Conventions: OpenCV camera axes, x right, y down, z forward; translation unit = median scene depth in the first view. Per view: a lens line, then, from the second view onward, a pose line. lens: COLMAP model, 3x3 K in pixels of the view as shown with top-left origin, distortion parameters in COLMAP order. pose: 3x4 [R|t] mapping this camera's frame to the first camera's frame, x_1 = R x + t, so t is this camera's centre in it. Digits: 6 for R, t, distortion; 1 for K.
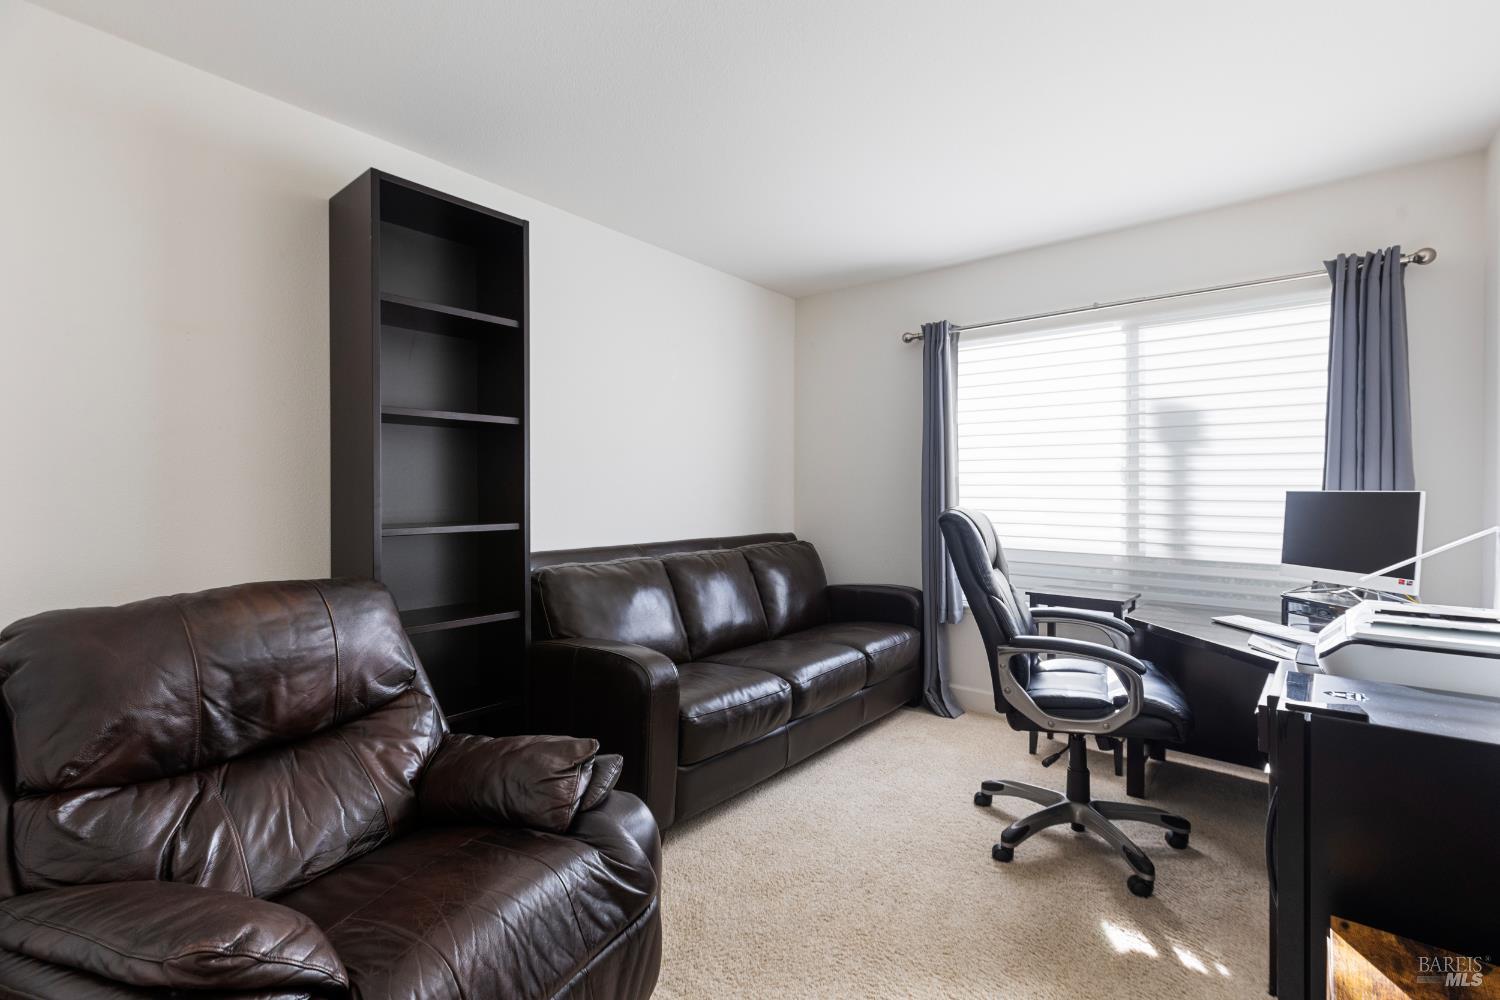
lens RADIAL K [[672.5, 0, 759.1], [0, 672.5, 495.3], [0, 0, 1]] dist [0.000467, -0.000130]
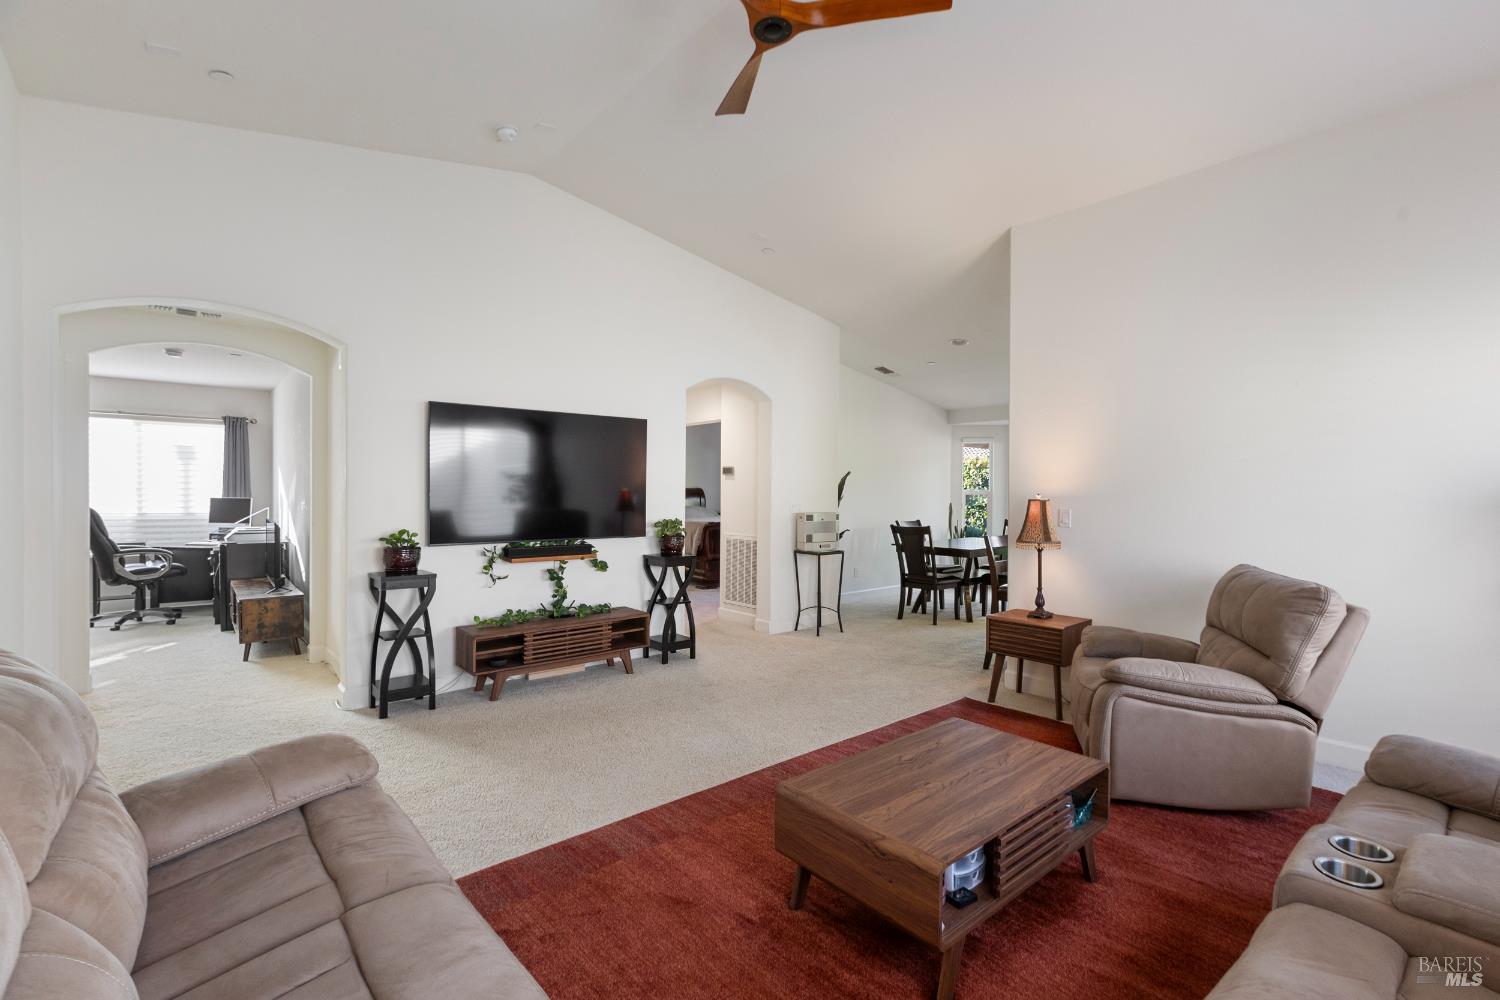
lens RADIAL K [[672.5, 0, 757.7], [0, 672.5, 501.1], [0, 0, 1]] dist [0.000467, -0.000130]
pose [[0.175747, -0.013539, 0.984342, -1.670894], [-0.008301, 0.999849, 0.015235, -0.053956], [-0.984400, -0.010849, 0.175608, -1.848777]]
